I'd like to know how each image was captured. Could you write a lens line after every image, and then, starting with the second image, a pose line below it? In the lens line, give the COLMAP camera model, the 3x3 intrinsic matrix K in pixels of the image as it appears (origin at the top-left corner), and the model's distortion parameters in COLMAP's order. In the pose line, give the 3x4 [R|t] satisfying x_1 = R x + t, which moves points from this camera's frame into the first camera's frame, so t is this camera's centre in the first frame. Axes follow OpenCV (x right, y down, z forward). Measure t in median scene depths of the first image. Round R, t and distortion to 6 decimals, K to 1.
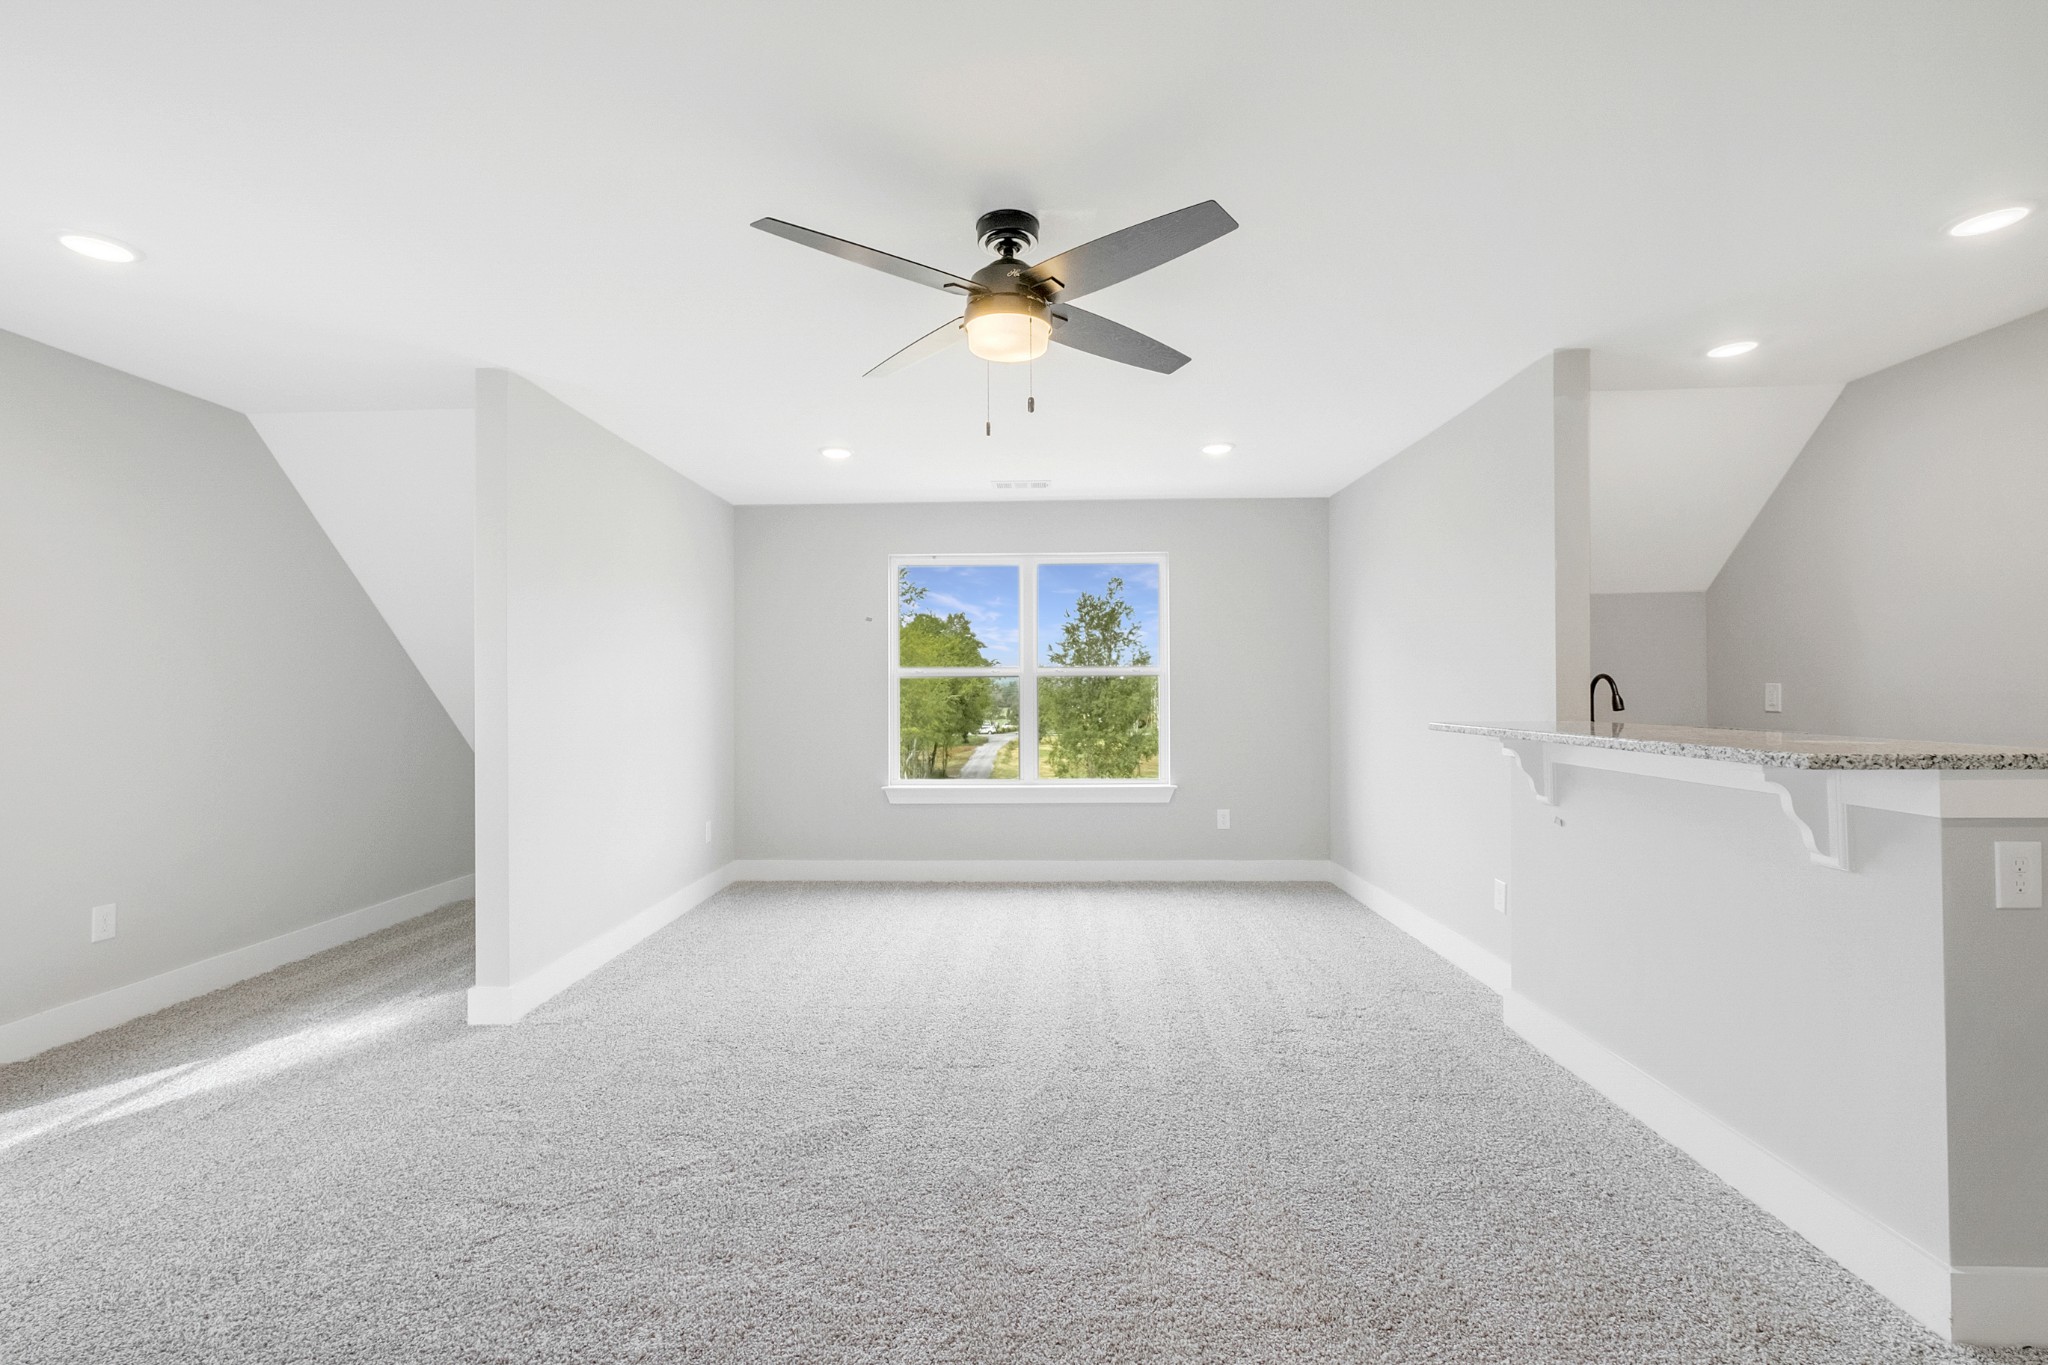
lens RADIAL K [[903.1, 0, 1024.0], [0, 903.1, 682.5], [0, 0, 1]] dist [-0.002063, -0.000474]
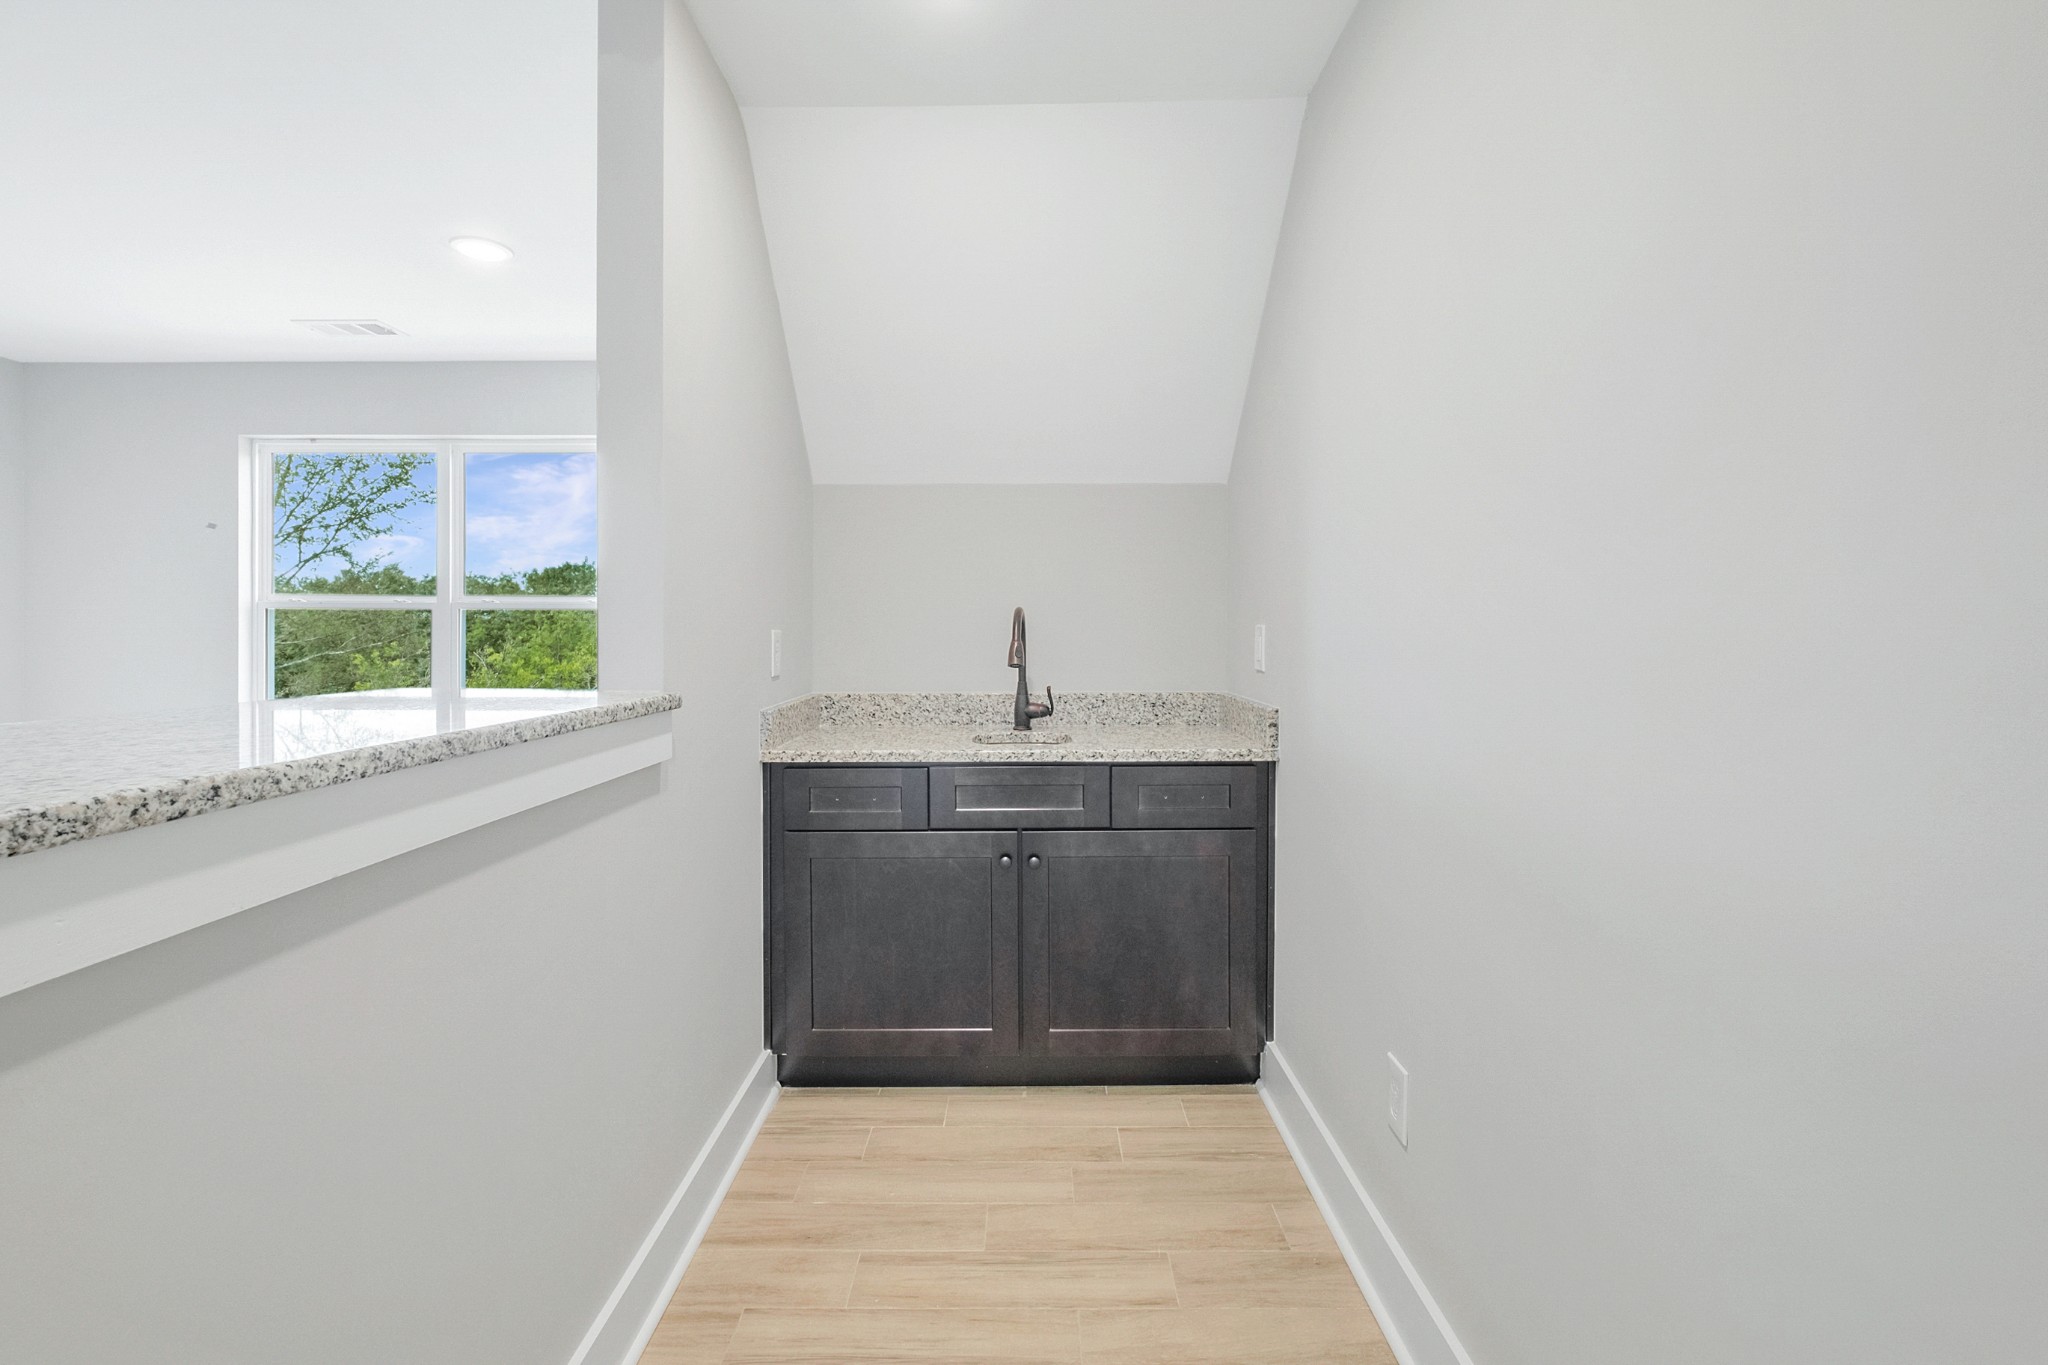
lens RADIAL K [[929.6, 0, 1019.2], [0, 929.6, 644.1], [0, 0, 1]] dist [-0.002893, -0.000702]
pose [[0.999863, 0.010044, 0.013141, 0.655519], [-0.010309, 0.999741, 0.020311, 0.002931], [-0.012934, -0.020444, 0.999707, 0.368640]]
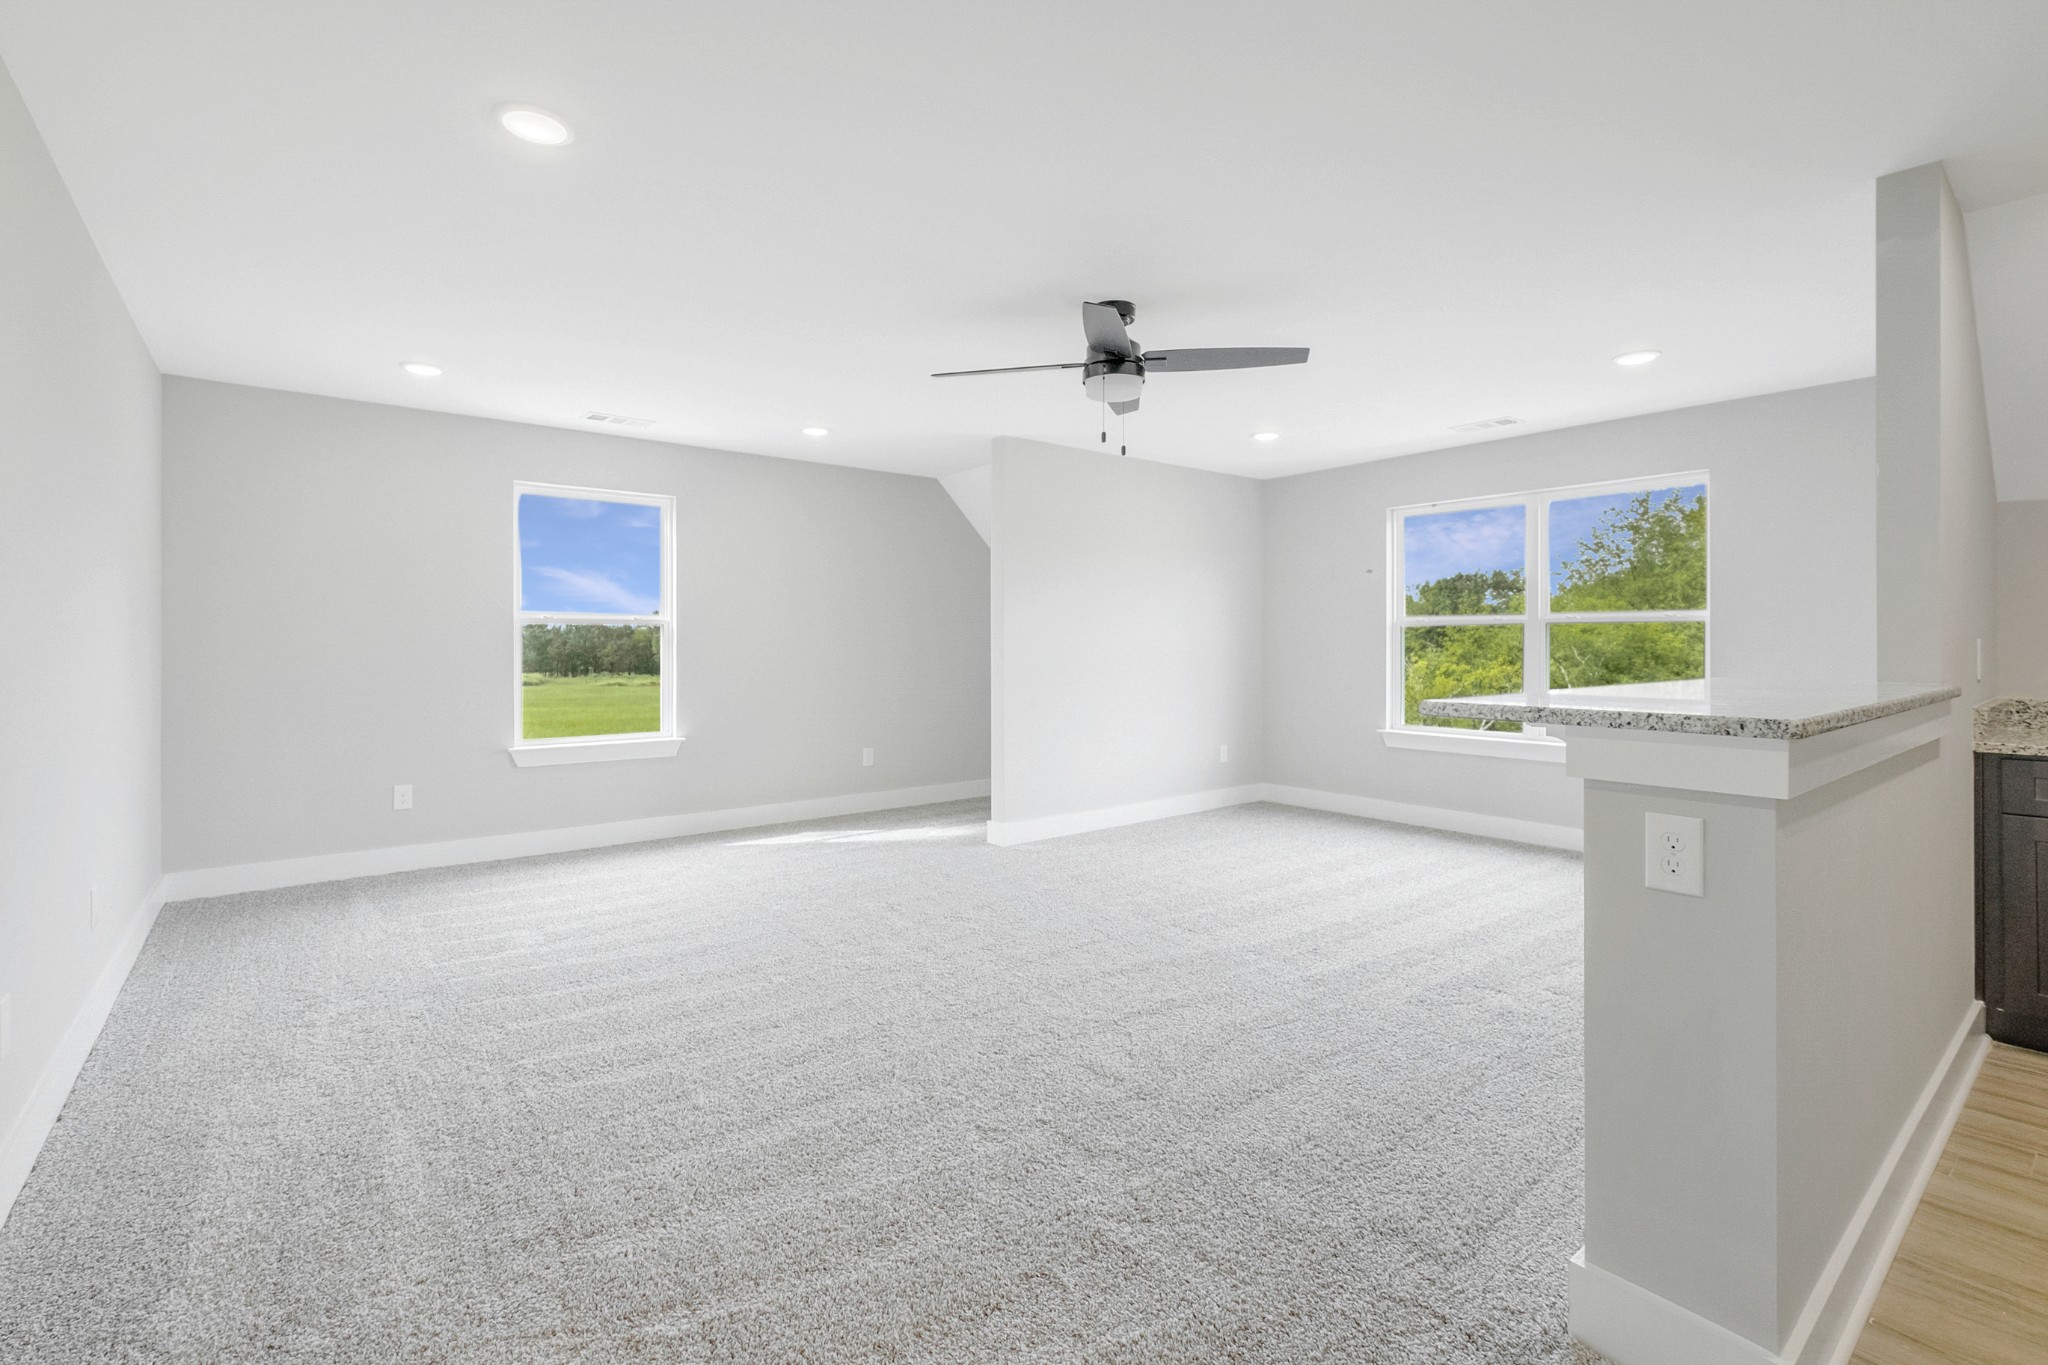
lens RADIAL K [[929.6, 0, 1019.2], [0, 929.6, 644.1], [0, 0, 1]] dist [-0.002893, -0.000702]
pose [[0.643273, 0.007231, -0.765603, 0.572066], [0.004564, 0.999901, 0.013279, -0.001469], [0.765624, -0.012036, 0.643176, -0.024889]]
